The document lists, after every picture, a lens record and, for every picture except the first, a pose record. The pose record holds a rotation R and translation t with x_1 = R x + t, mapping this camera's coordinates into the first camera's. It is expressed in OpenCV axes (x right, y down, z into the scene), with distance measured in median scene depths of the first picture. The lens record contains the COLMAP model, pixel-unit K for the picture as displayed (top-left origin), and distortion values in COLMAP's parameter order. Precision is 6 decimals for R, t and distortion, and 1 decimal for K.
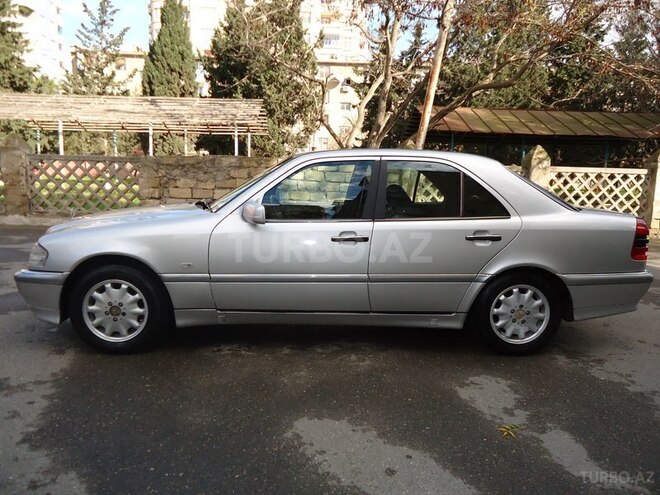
lens RADIAL K [[491.7, 0, 329.0], [0, 491.7, 252.2], [0, 0, 1]] dist [-0.004742, 0.004684]
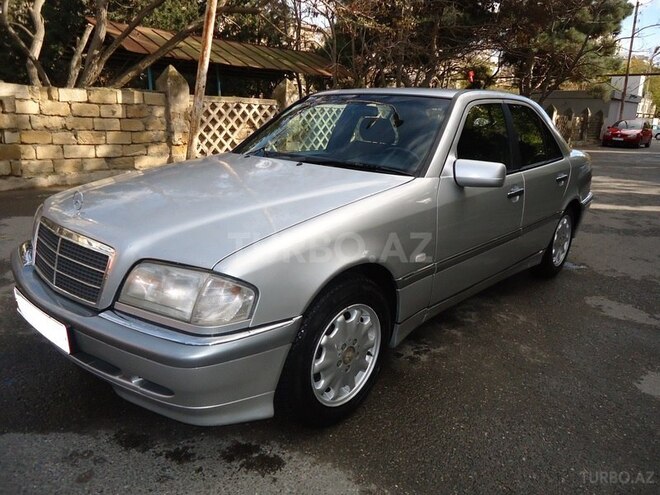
lens RADIAL K [[491.0, 0, 330.0], [0, 491.0, 247.5], [0, 0, 1]] dist [0.003094, -0.000729]
pose [[0.698730, -0.190550, 0.689541, -0.284283], [0.099097, 0.980362, 0.170498, -0.039175], [-0.708489, -0.050800, 0.703892, 0.199687]]
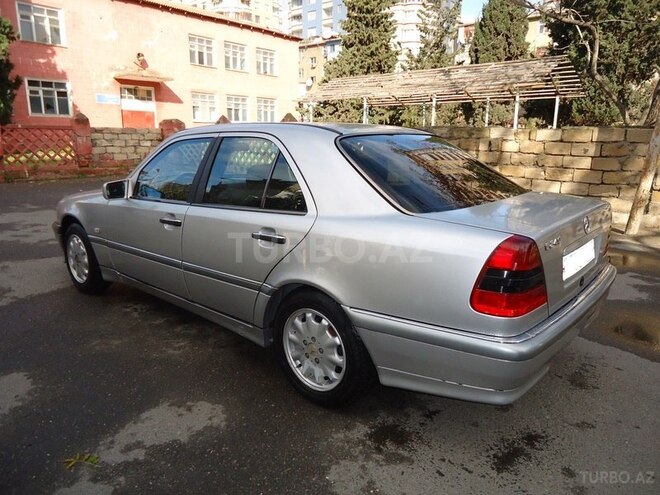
lens RADIAL K [[491.0, 0, 330.0], [0, 491.0, 247.5], [0, 0, 1]] dist [0.003094, -0.000729]
pose [[0.715448, 0.135265, -0.685446, 0.310974], [-0.099065, 0.990807, 0.092124, -0.031998], [0.691607, 0.001994, 0.722272, 0.175106]]
